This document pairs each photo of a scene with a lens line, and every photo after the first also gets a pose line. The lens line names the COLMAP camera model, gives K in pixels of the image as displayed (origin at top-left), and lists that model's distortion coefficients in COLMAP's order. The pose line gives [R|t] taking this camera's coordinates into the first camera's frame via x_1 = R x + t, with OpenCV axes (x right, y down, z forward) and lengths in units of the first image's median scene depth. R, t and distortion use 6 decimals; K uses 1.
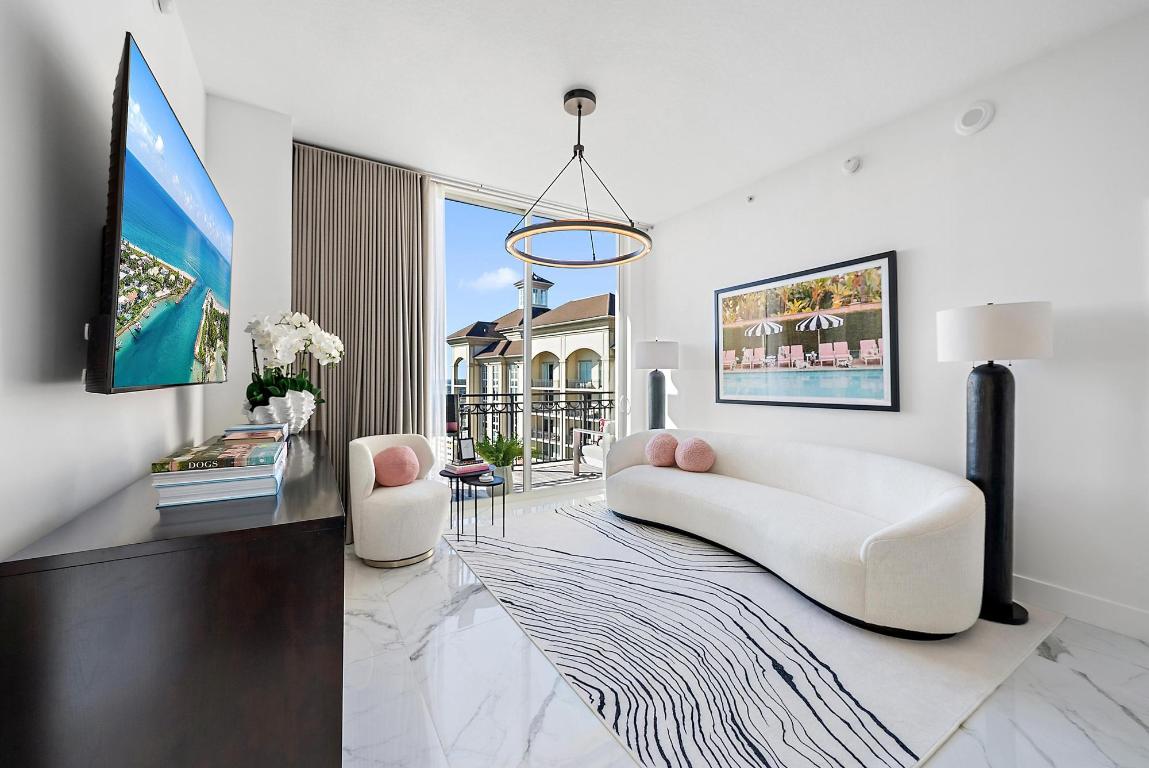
lens RADIAL K [[456.2, 0, 561.8], [0, 456.2, 363.7], [0, 0, 1]] dist [-0.004819, -0.000414]
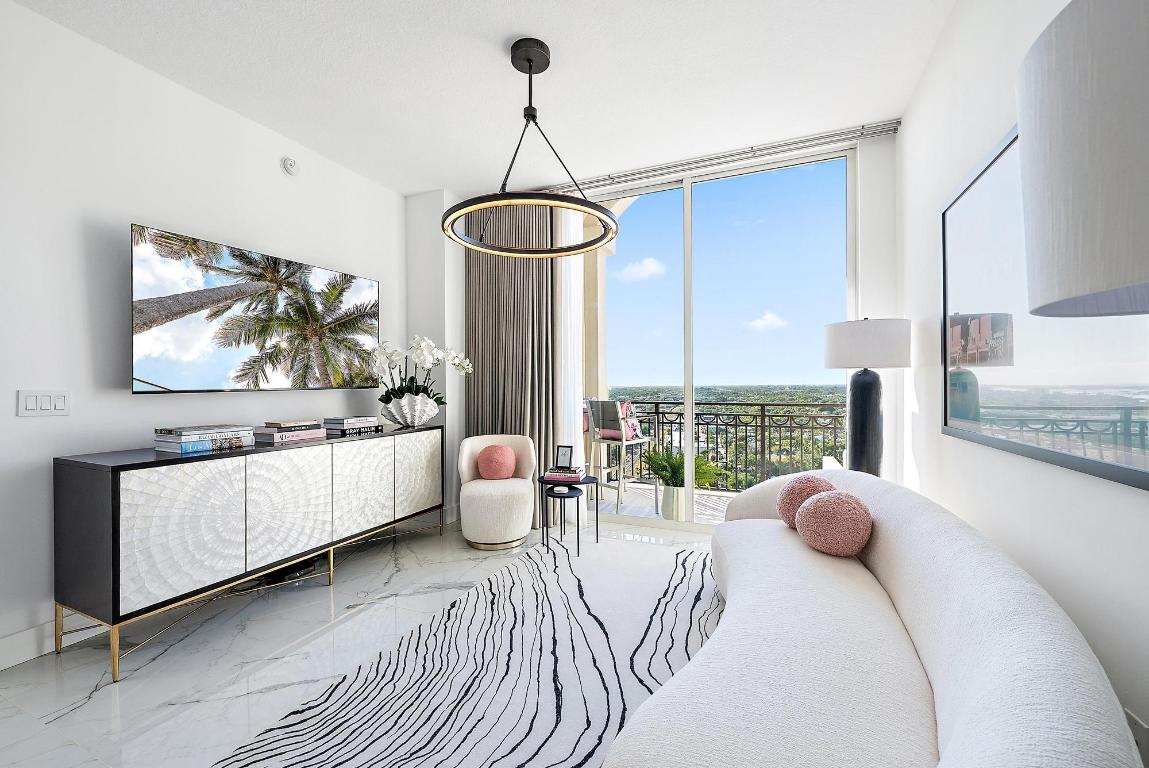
lens RADIAL K [[456.2, 0, 563.4], [0, 456.2, 381.9], [0, 0, 1]] dist [-0.004819, -0.000414]
pose [[0.569880, -0.006689, -0.821700, 0.417866], [0.028256, 0.999535, 0.011460, 0.010804], [0.821242, -0.029749, 0.569804, 0.312853]]
